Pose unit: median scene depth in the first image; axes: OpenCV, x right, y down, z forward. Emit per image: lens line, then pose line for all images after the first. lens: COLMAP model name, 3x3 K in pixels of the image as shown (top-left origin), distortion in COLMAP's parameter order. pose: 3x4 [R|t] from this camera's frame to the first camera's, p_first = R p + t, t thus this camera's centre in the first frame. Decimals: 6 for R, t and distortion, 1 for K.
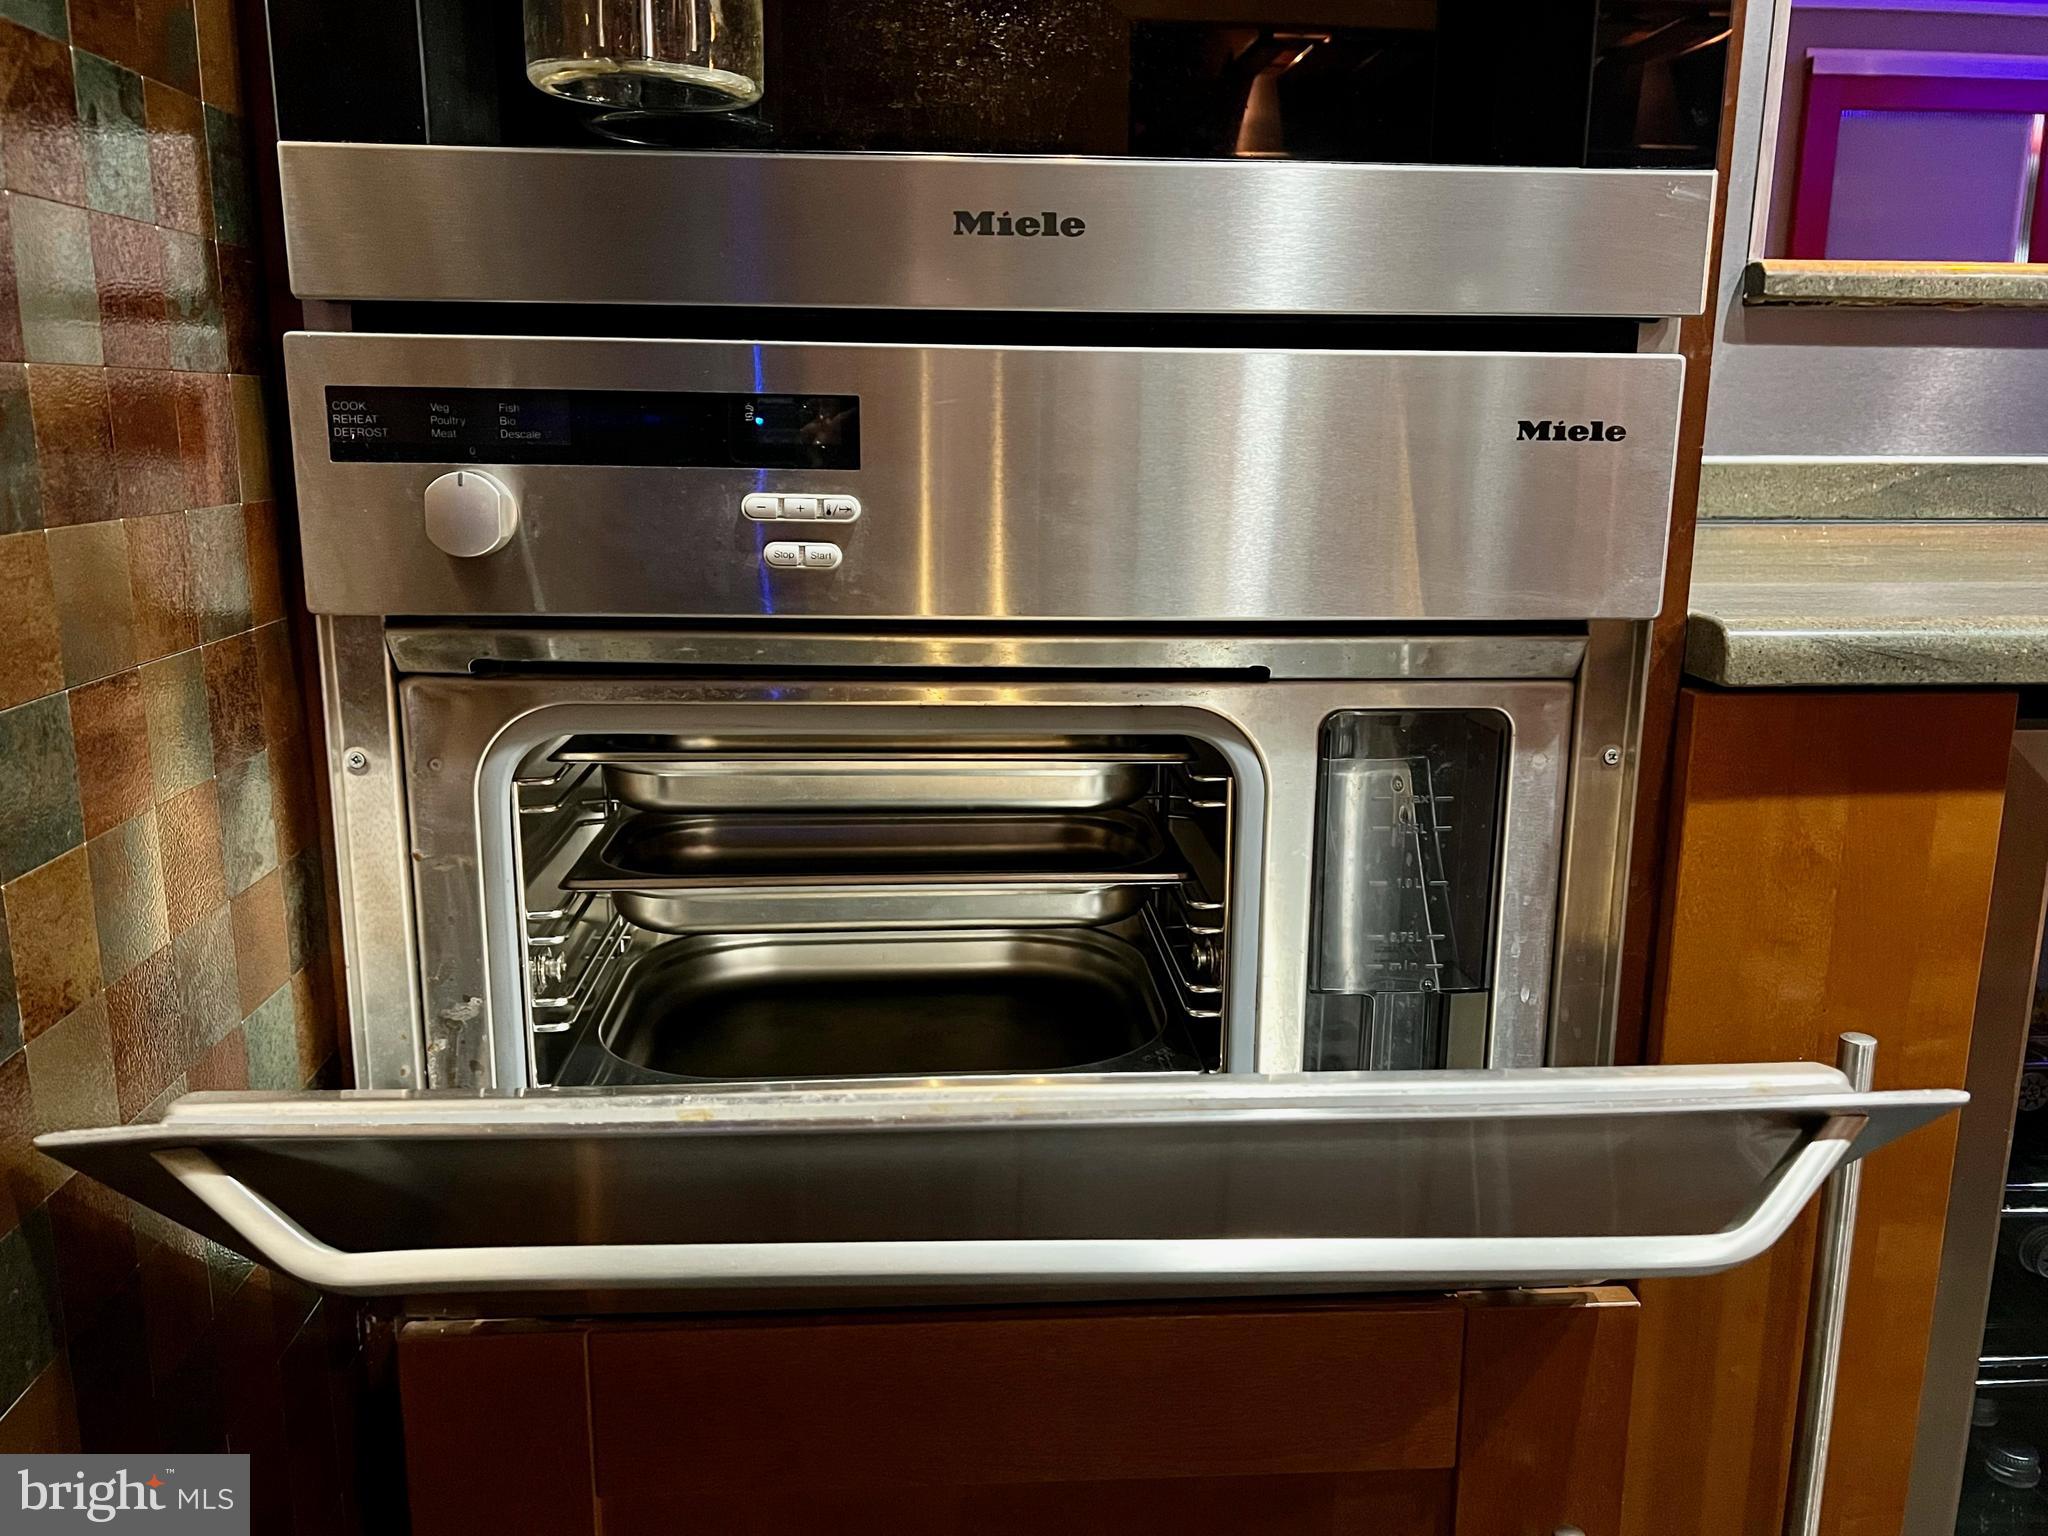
lens RADIAL K [[1611.5, 0, 1034.1], [0, 1611.5, 784.1], [0, 0, 1]] dist [0.028005, -0.028048]
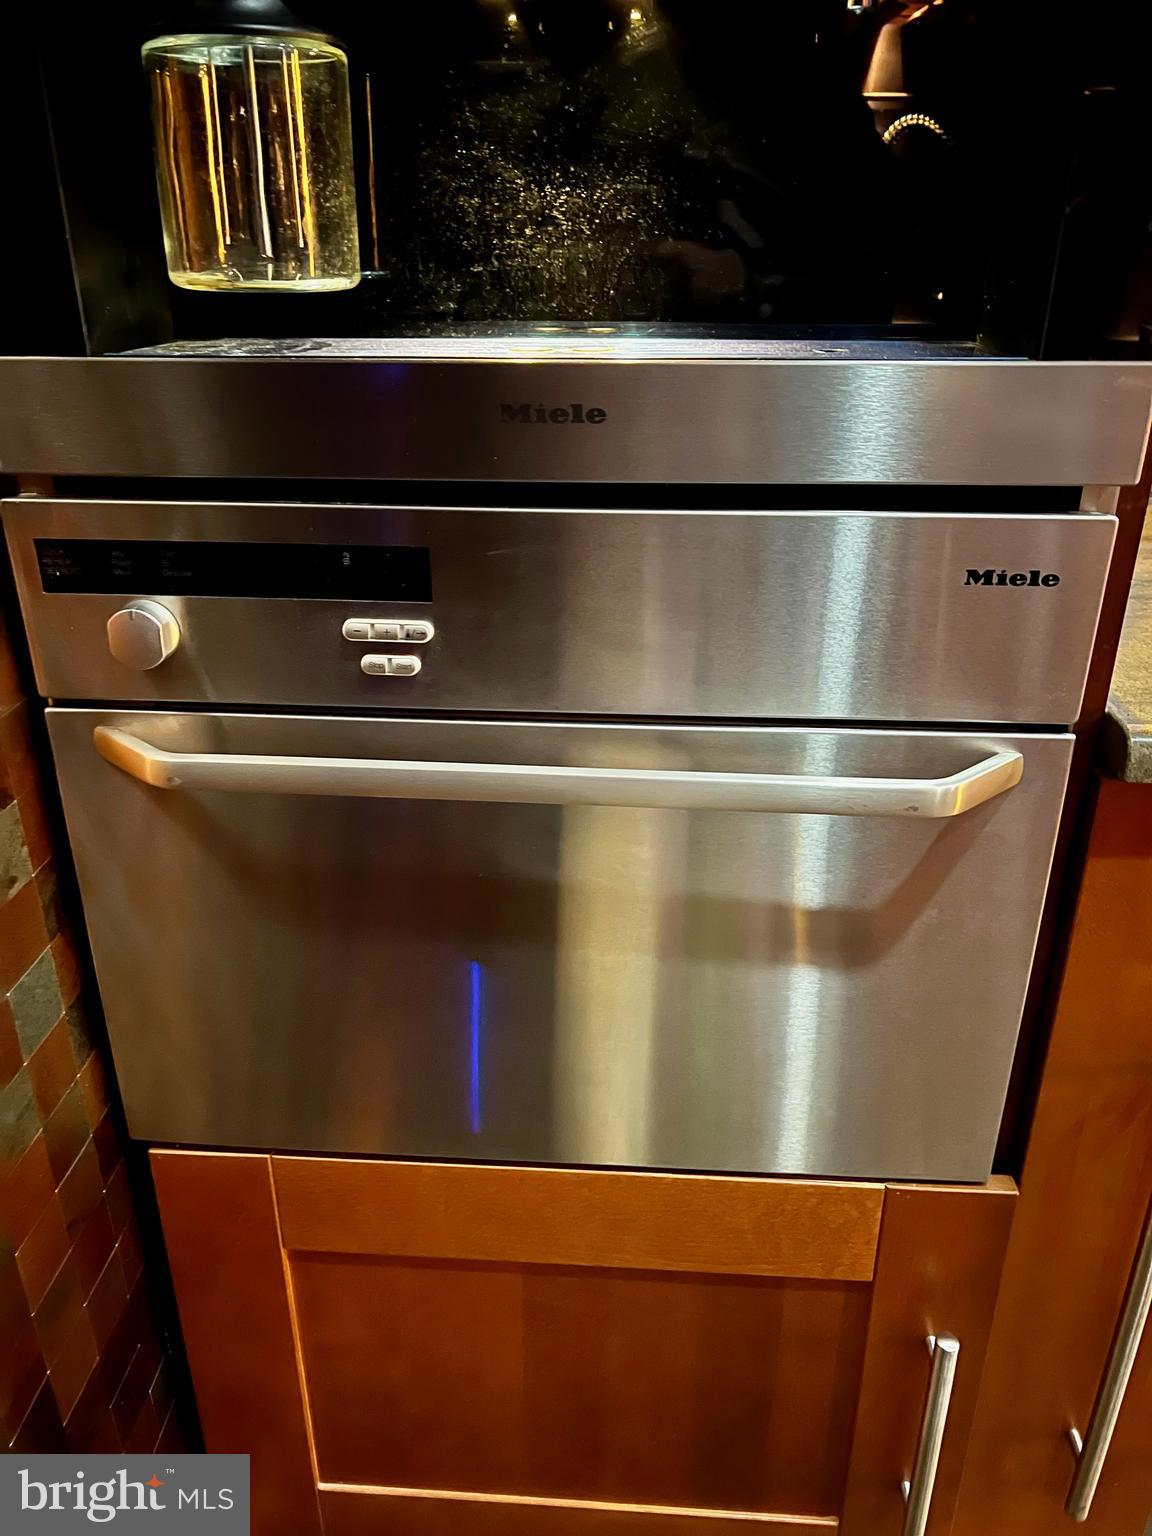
lens RADIAL K [[1161.3, 0, 569.4], [0, 1161.3, 775.8], [0, 0, 1]] dist [0.039534, -0.036346]
pose [[0.990522, 0.048735, -0.128418, 0.124433], [-0.020289, 0.976596, 0.214124, -0.254064], [0.135848, -0.209489, 0.968328, 0.081421]]
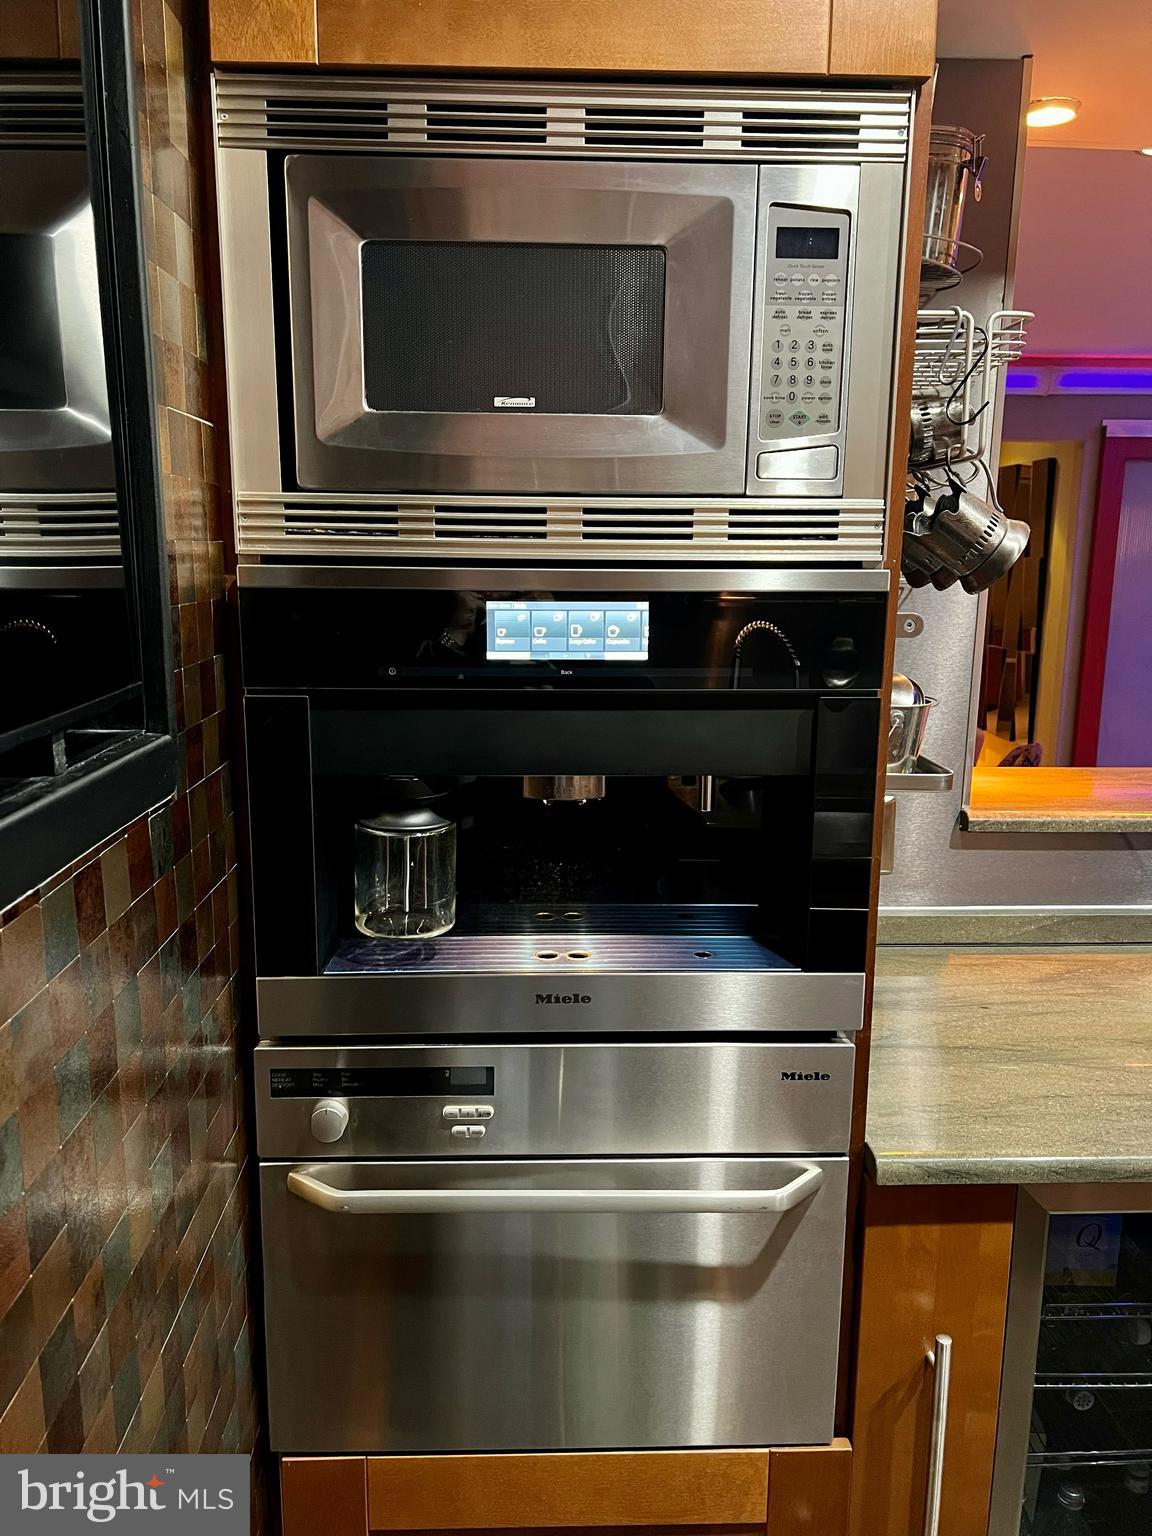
lens RADIAL K [[1161.3, 0, 563.0], [0, 1161.3, 752.3], [0, 0, 1]] dist [0.039534, -0.036346]
pose [[0.999447, 0.007917, -0.032310, 0.040267], [-0.008956, 0.999443, -0.032162, -0.618775], [0.032037, 0.032433, 0.998960, -0.668095]]
